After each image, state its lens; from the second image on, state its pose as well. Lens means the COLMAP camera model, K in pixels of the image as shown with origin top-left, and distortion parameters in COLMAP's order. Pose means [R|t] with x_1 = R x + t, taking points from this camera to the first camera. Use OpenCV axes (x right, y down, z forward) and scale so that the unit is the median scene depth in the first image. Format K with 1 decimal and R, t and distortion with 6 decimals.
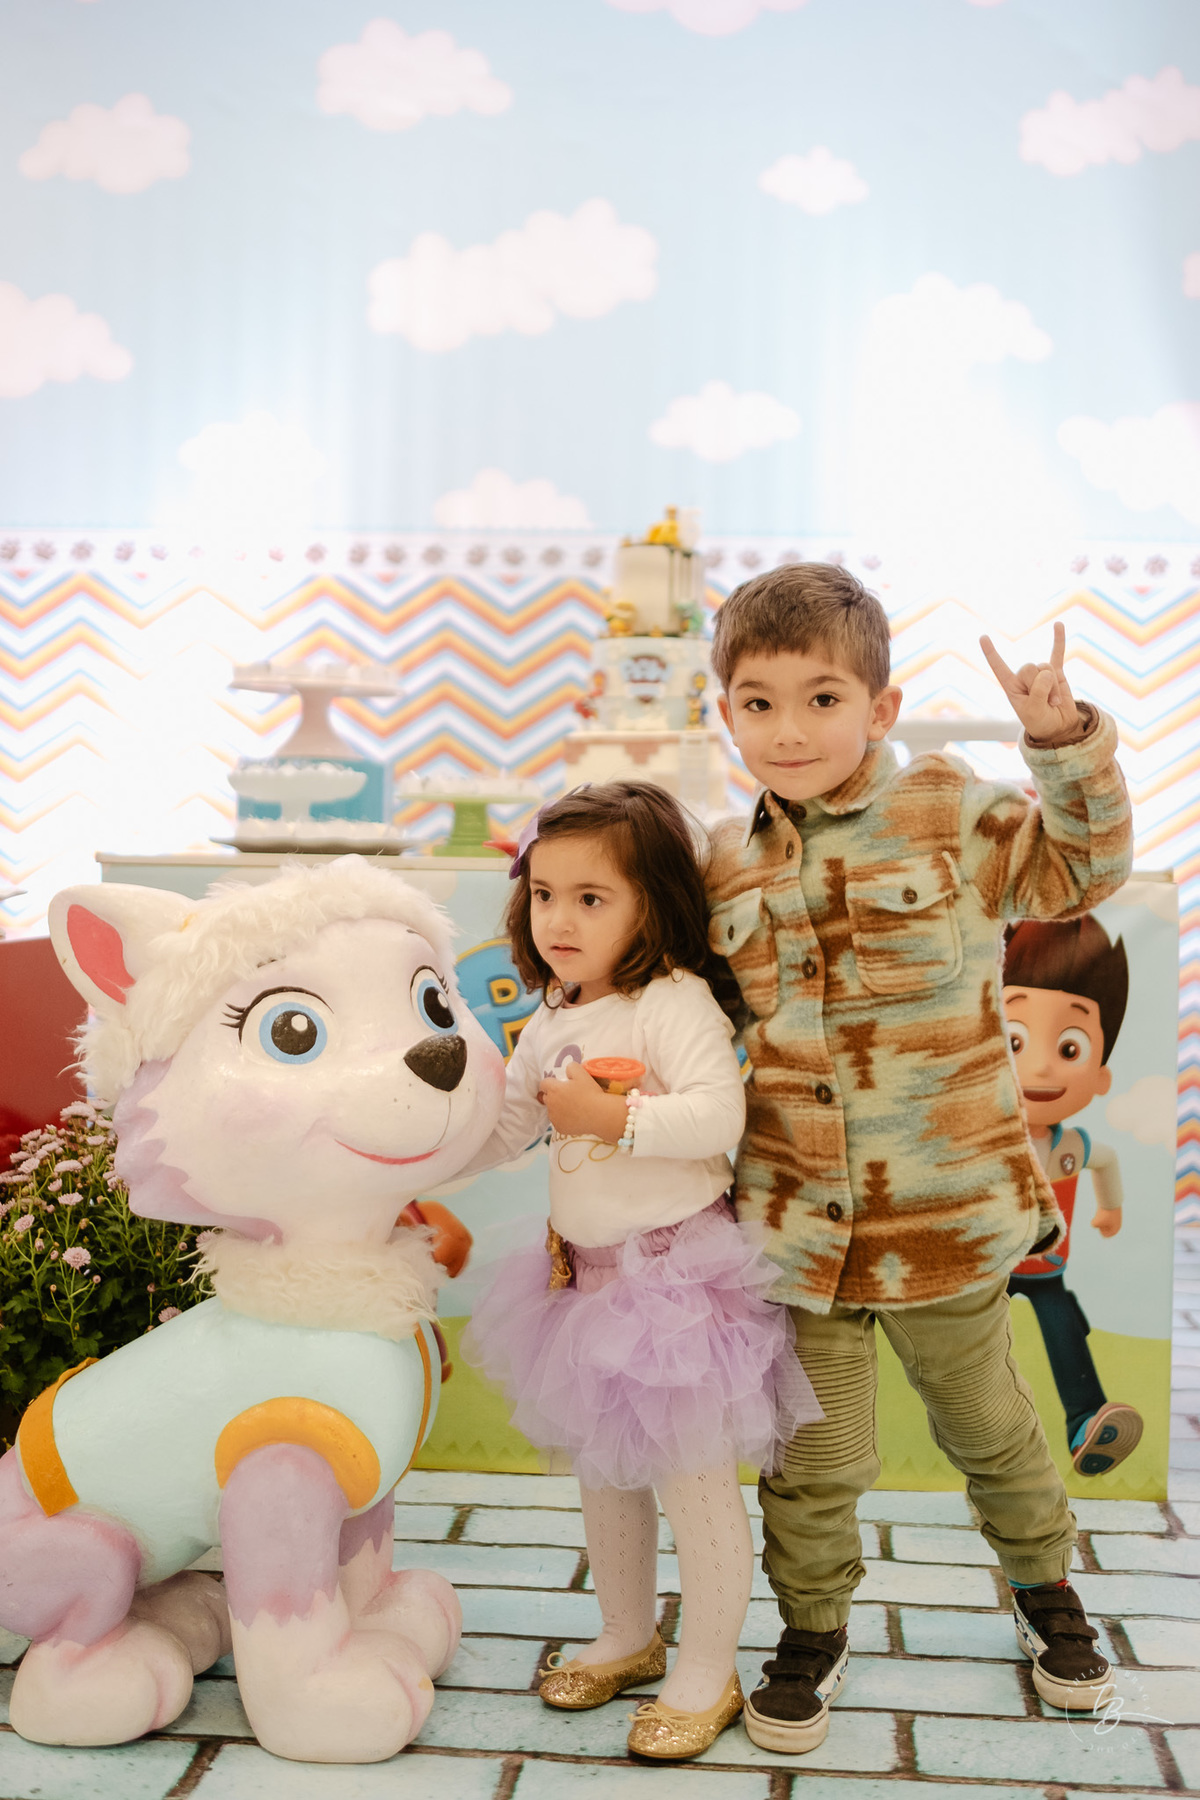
lens RADIAL K [[2061.6, 0, 640.8], [0, 2061.6, 839.9], [0, 0, 1]] dist [0.000739, 0.000000]
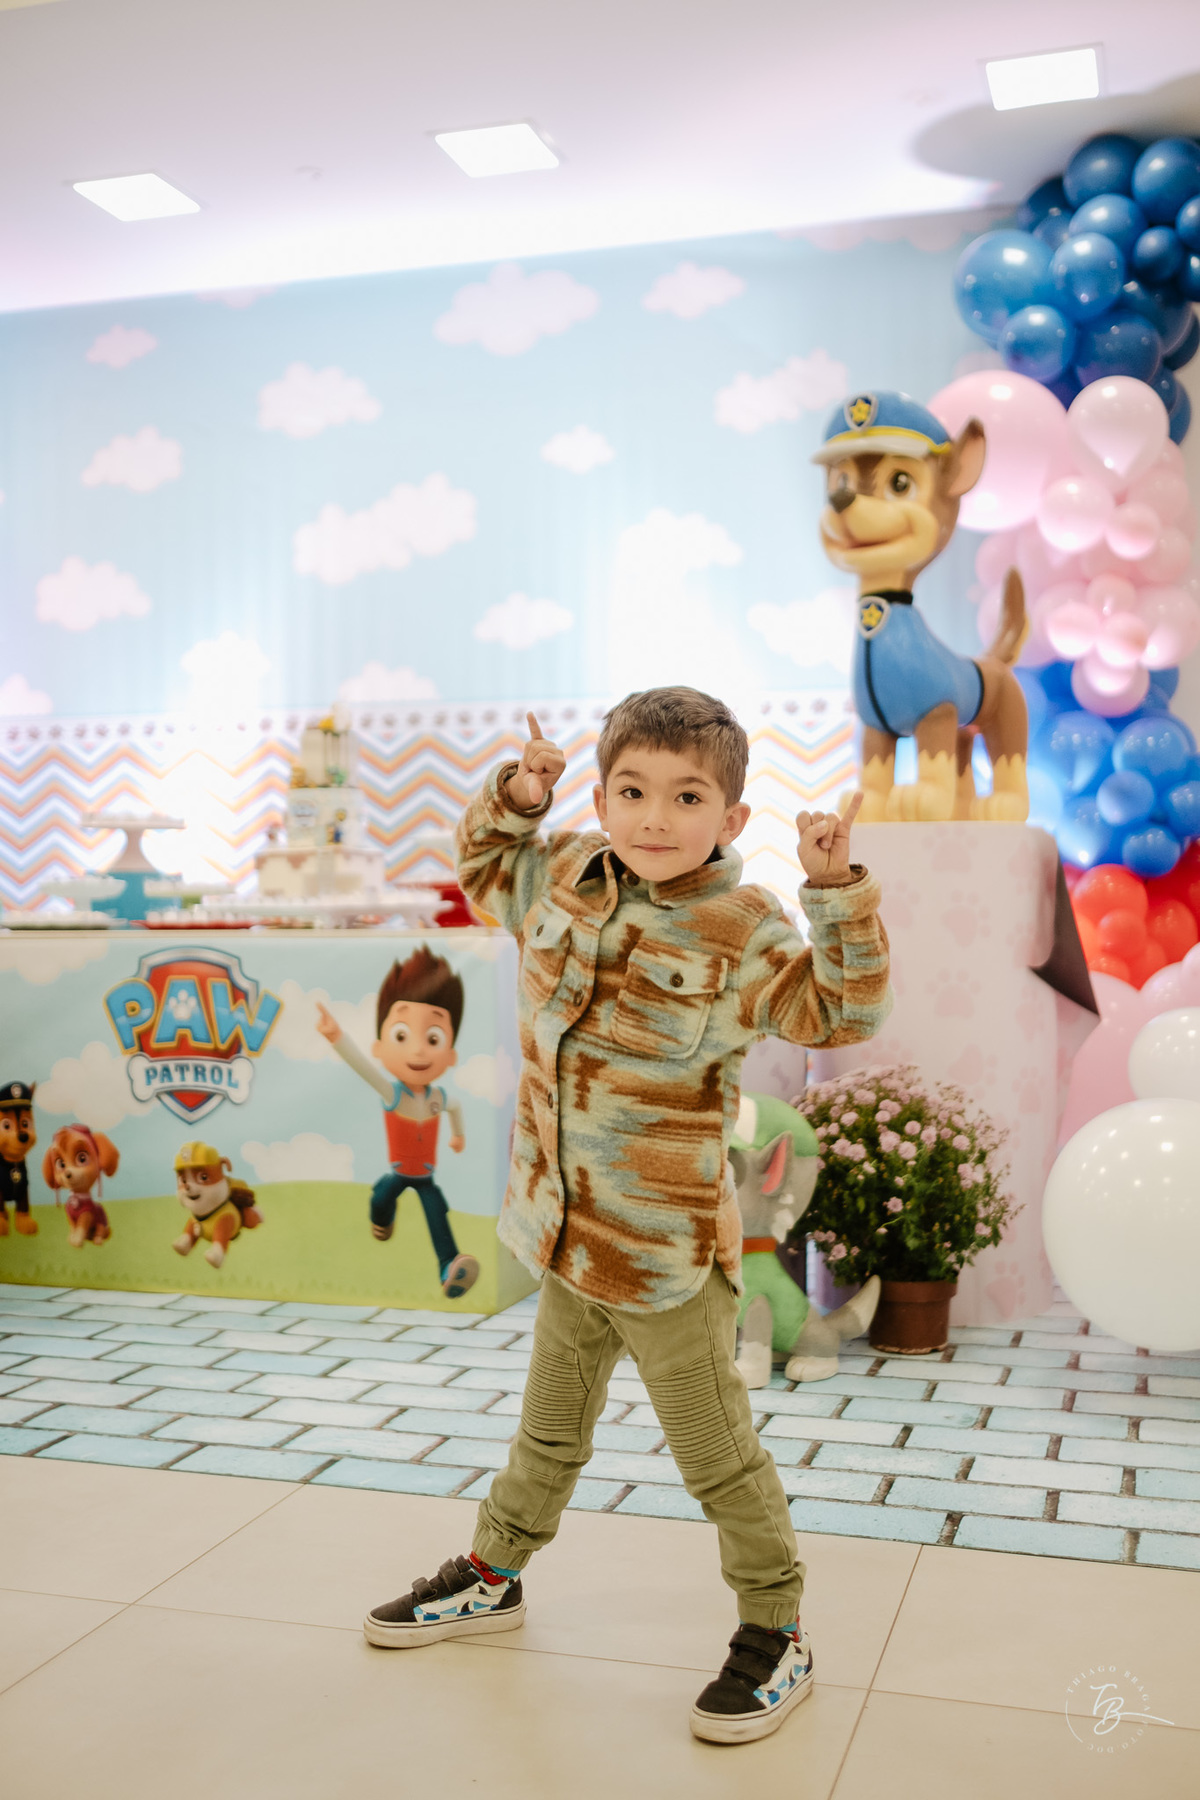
lens RADIAL K [[1806.3, 0, 637.0], [0, 1806.3, 882.8], [0, 0, 1]] dist [-0.001526, 0.000000]
pose [[0.976226, -0.028567, -0.214865, 0.536068], [0.025903, 0.999549, -0.015202, 0.001948], [0.215202, 0.009275, 0.976525, -0.298005]]
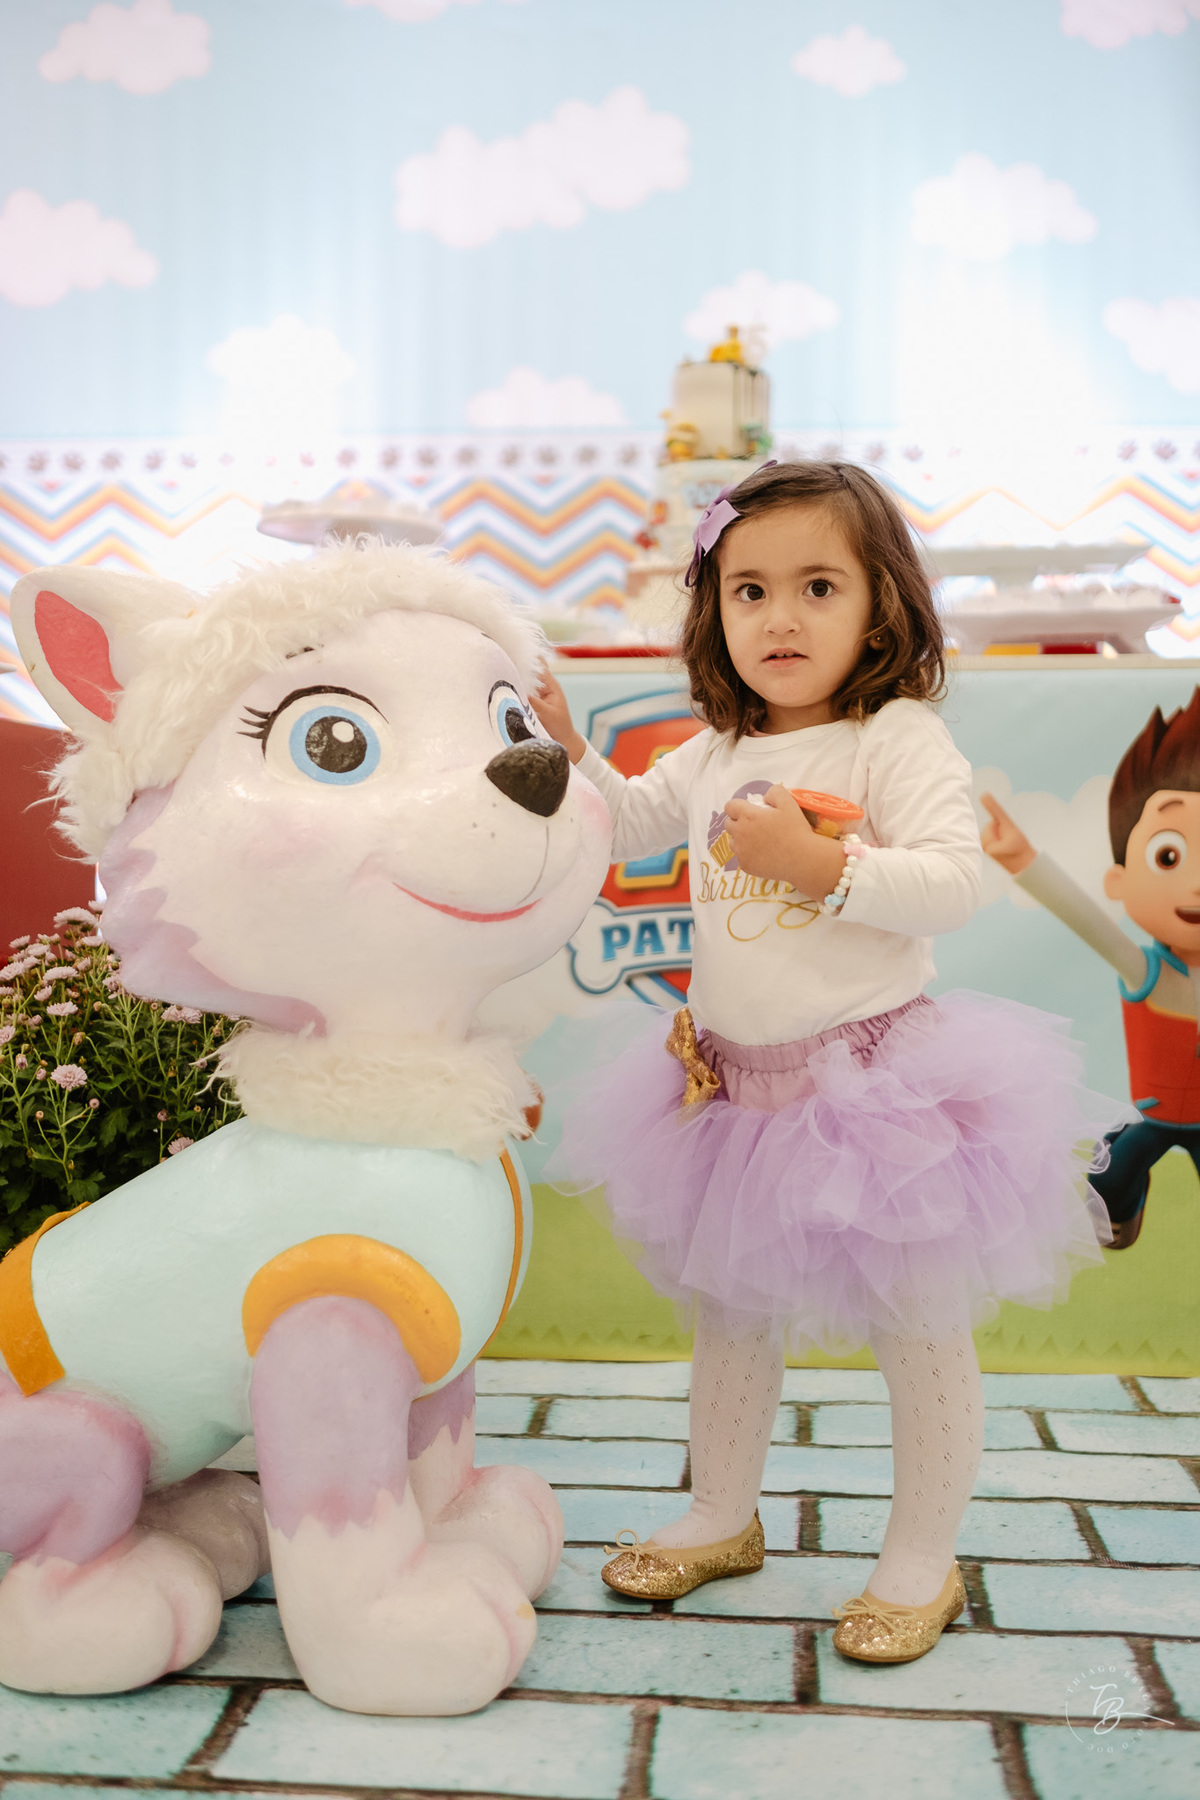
lens RADIAL K [[1806.3, 0, 609.9], [0, 1806.3, 887.8], [0, 0, 1]] dist [-0.001526, 0.000000]
pose [[0.999773, -0.016549, -0.013414, -0.033646], [0.016807, 0.999672, 0.019342, 0.073375], [0.013089, -0.019563, 0.999723, 0.190063]]
